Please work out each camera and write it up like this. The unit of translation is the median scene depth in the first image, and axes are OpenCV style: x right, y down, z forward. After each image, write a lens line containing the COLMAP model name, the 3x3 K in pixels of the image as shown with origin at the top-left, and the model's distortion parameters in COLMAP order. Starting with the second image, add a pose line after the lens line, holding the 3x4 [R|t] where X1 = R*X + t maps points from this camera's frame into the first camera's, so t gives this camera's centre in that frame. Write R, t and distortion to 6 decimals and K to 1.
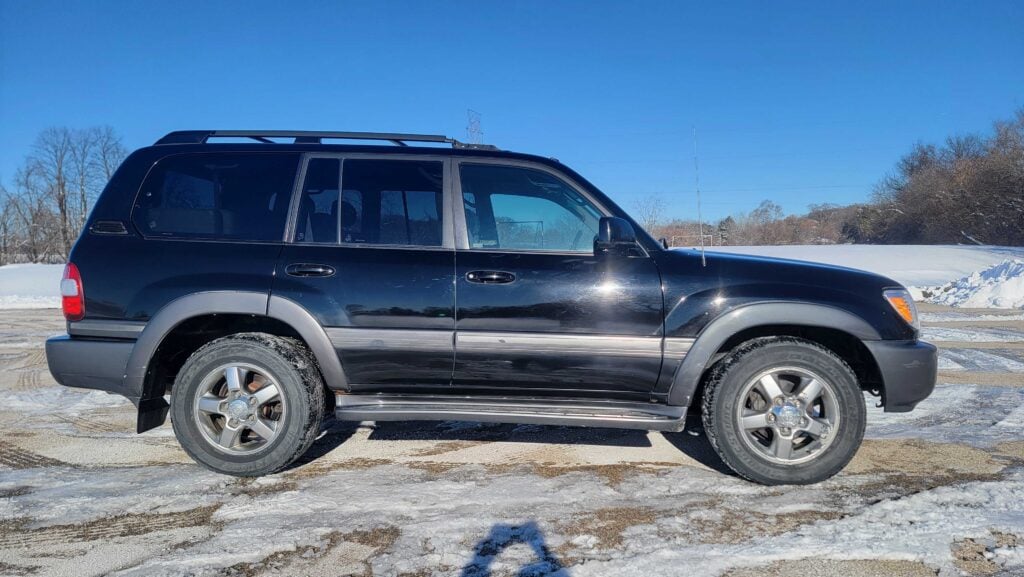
lens RADIAL K [[698.9, 0, 520.8], [0, 698.9, 291.0], [0, 0, 1]] dist [0.092355, -0.078066]
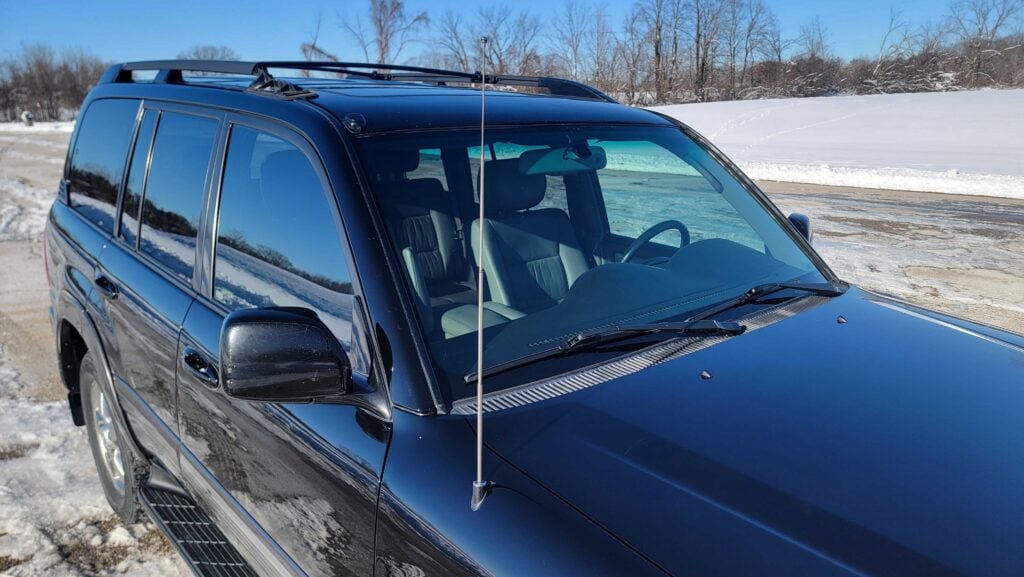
lens RADIAL K [[707.3, 0, 532.7], [0, 707.3, 299.1], [0, 0, 1]] dist [0.075082, -0.072568]
pose [[0.726195, 0.190604, -0.660538, 0.485785], [-0.033212, 0.969403, 0.243216, -0.211636], [0.686686, -0.154684, 0.710307, 0.837905]]
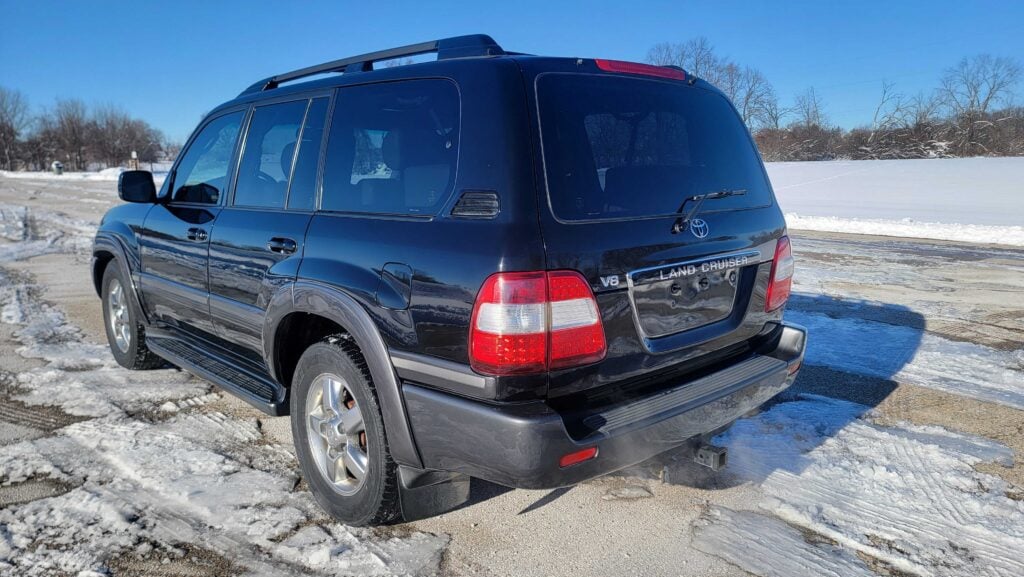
lens RADIAL K [[701.7, 0, 532.6], [0, 701.7, 291.6], [0, 0, 1]] dist [0.079830, -0.075366]
pose [[0.717335, 0.142626, -0.681974, 0.833093], [-0.049491, 0.986781, 0.154316, -0.116627], [0.694969, -0.076945, 0.714911, 0.652642]]
